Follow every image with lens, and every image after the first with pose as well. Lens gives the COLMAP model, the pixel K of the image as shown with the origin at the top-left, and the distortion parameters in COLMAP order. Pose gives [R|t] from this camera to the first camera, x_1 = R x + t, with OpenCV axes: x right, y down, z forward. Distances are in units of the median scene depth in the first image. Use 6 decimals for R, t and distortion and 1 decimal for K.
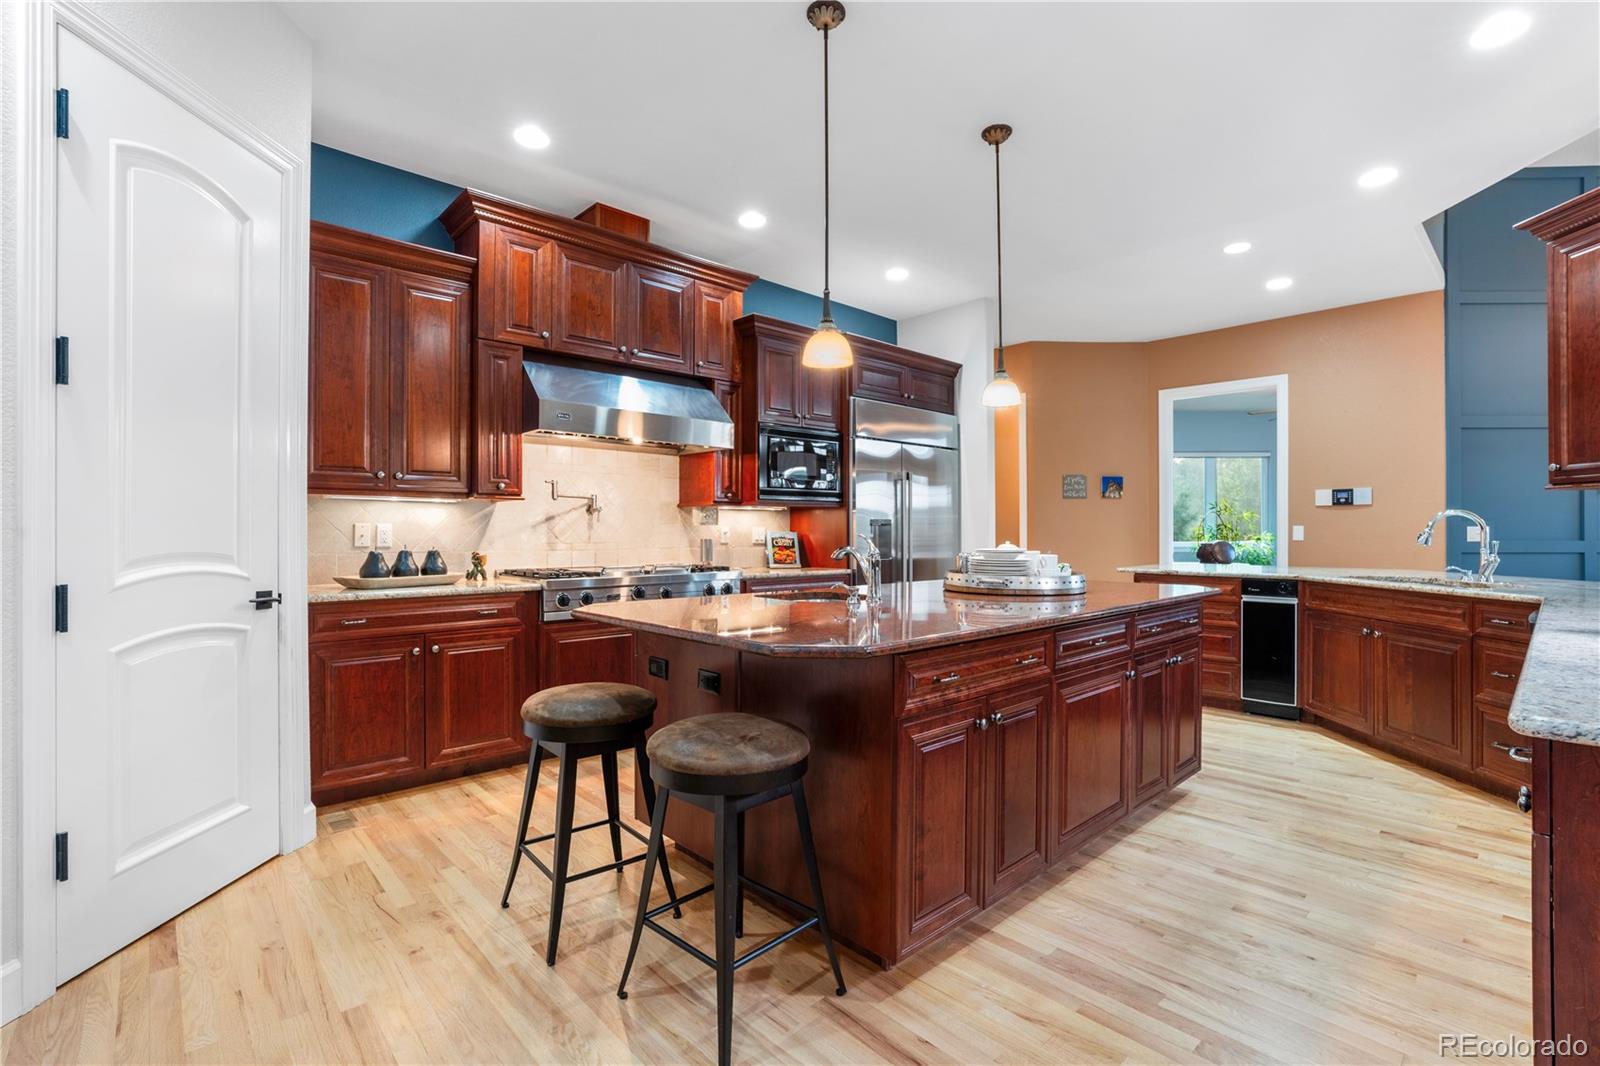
lens RADIAL K [[724.0, 0, 804.8], [0, 724.0, 530.6], [0, 0, 1]] dist [-0.023328, 0.004861]
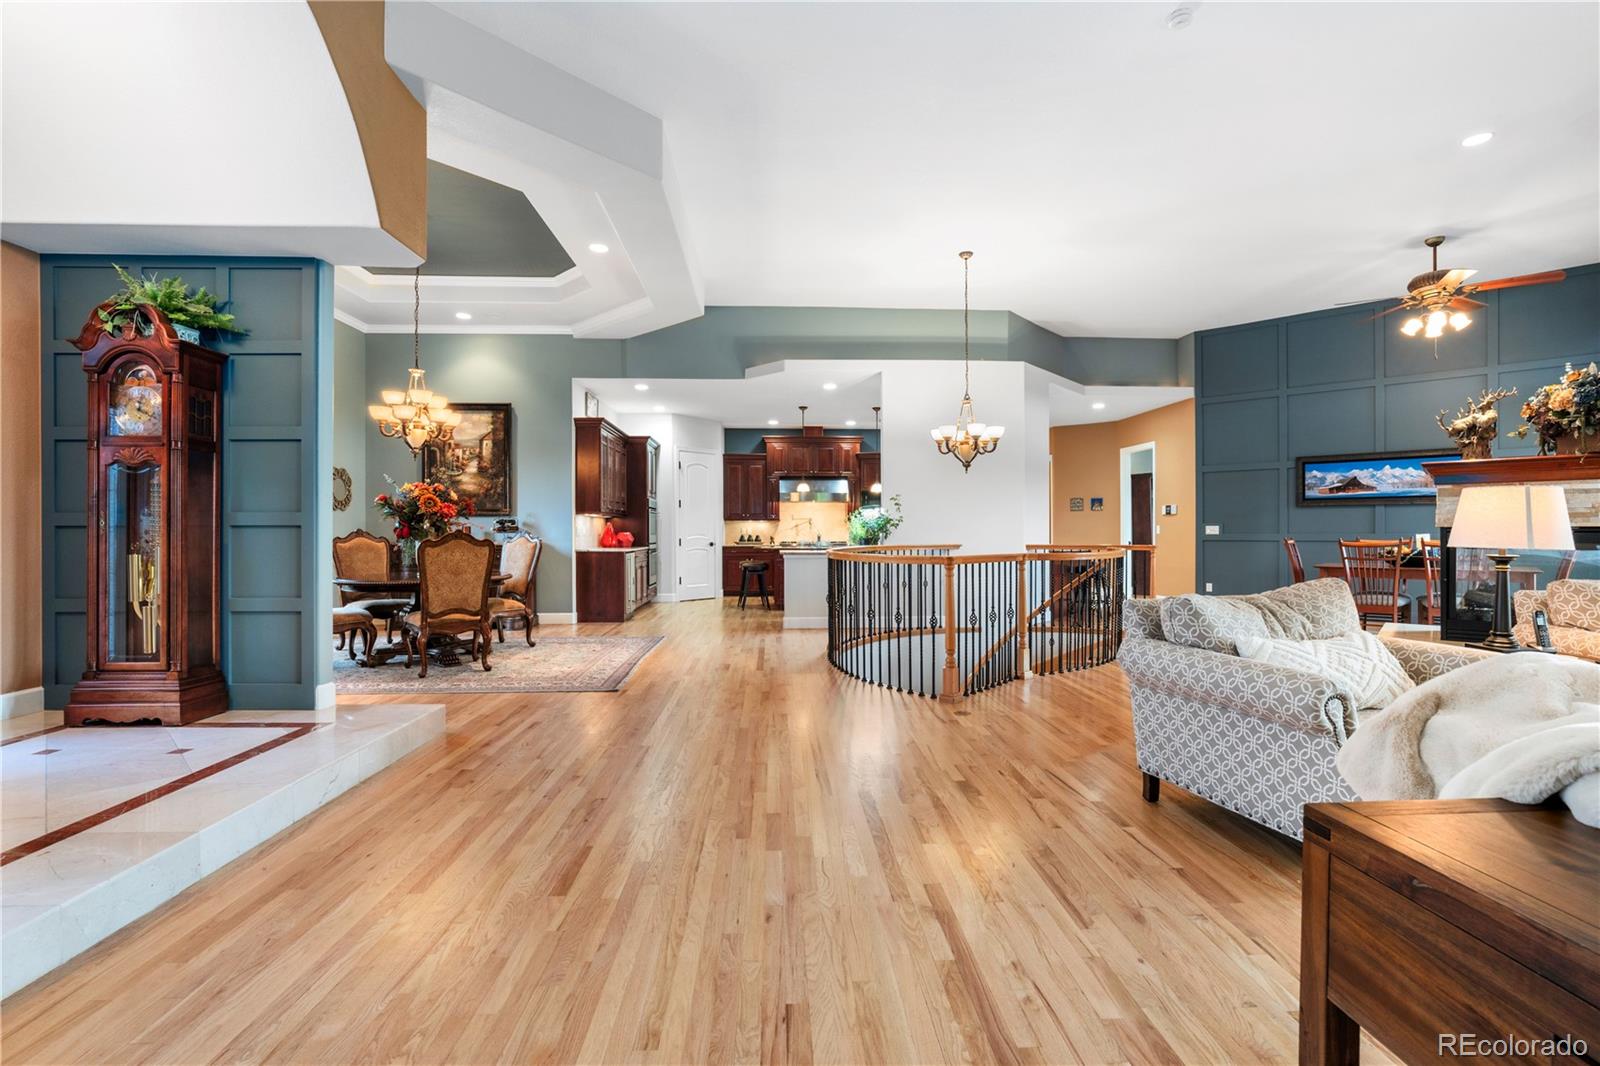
lens RADIAL K [[724.0, 0, 796.0], [0, 724.0, 539.0], [0, 0, 1]] dist [-0.023328, 0.004861]
pose [[0.758784, 0.005123, -0.651322, 2.003357], [0.003397, 0.999924, 0.011823, 0.004120], [0.651333, -0.011183, 0.758710, -1.641666]]
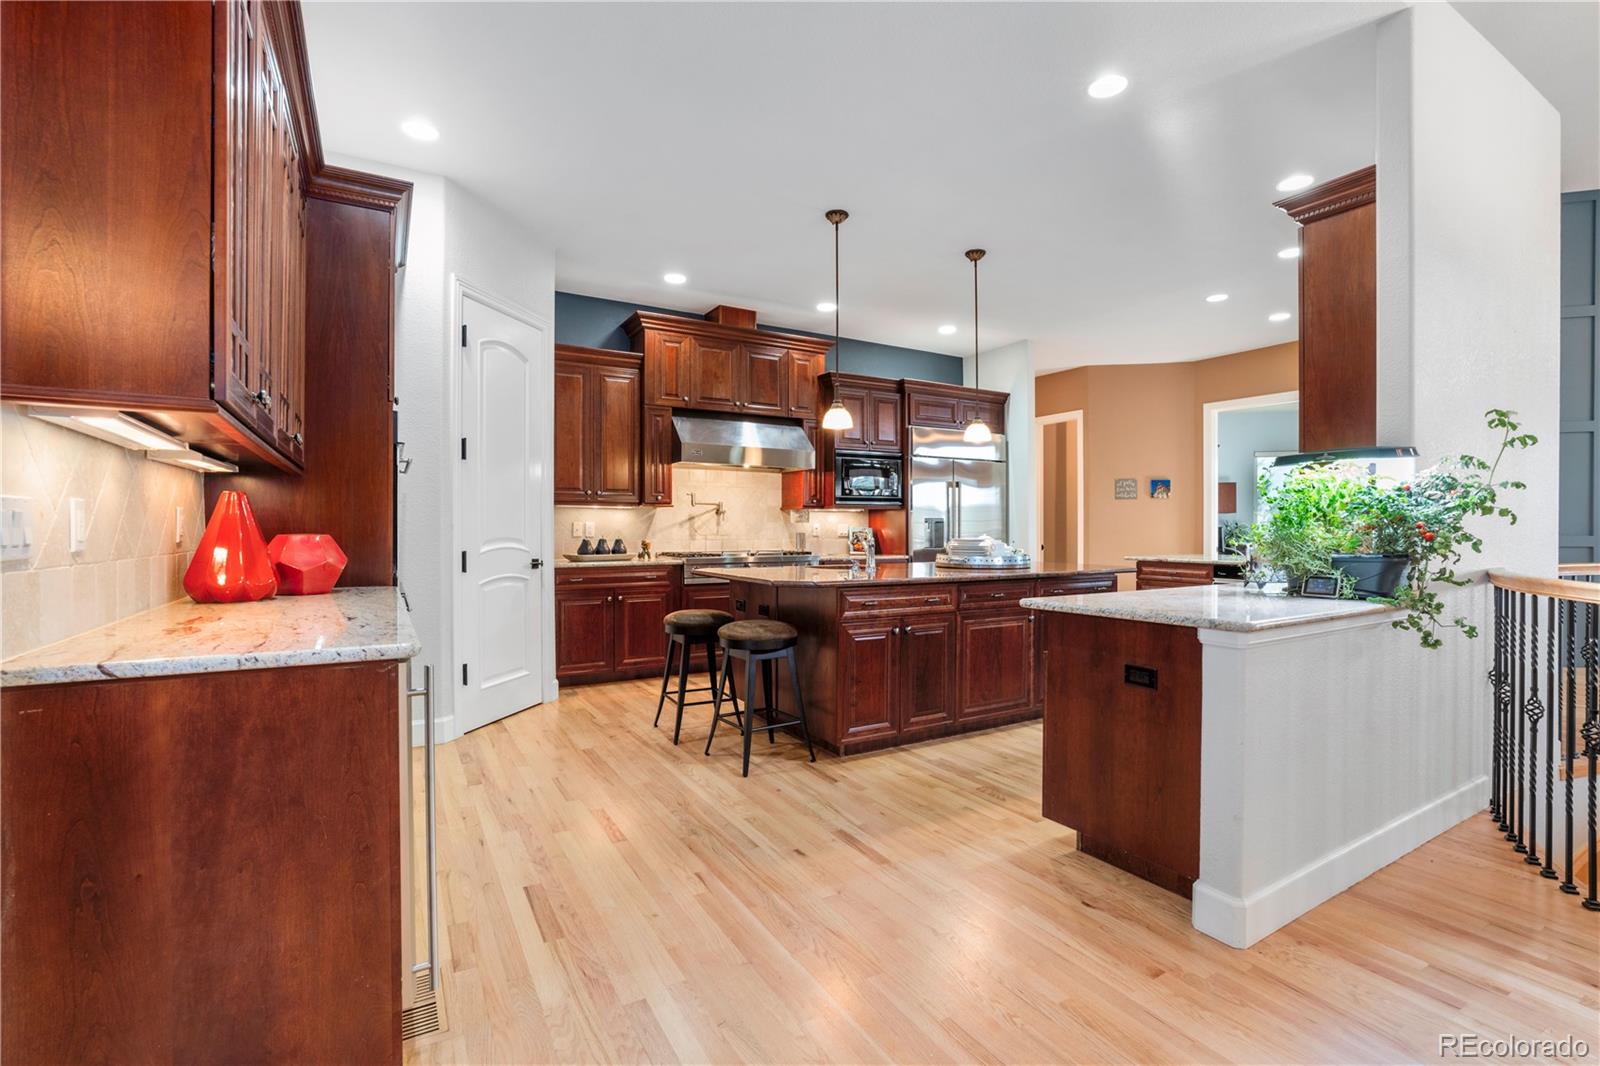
lens RADIAL K [[724.0, 0, 808.1], [0, 724.0, 530.6], [0, 0, 1]] dist [-0.023328, 0.004861]
pose [[0.977375, 0.000874, -0.211511, 0.234304], [-0.000012, 0.999992, 0.004076, 0.002637], [0.211513, -0.003981, 0.977367, -0.480012]]
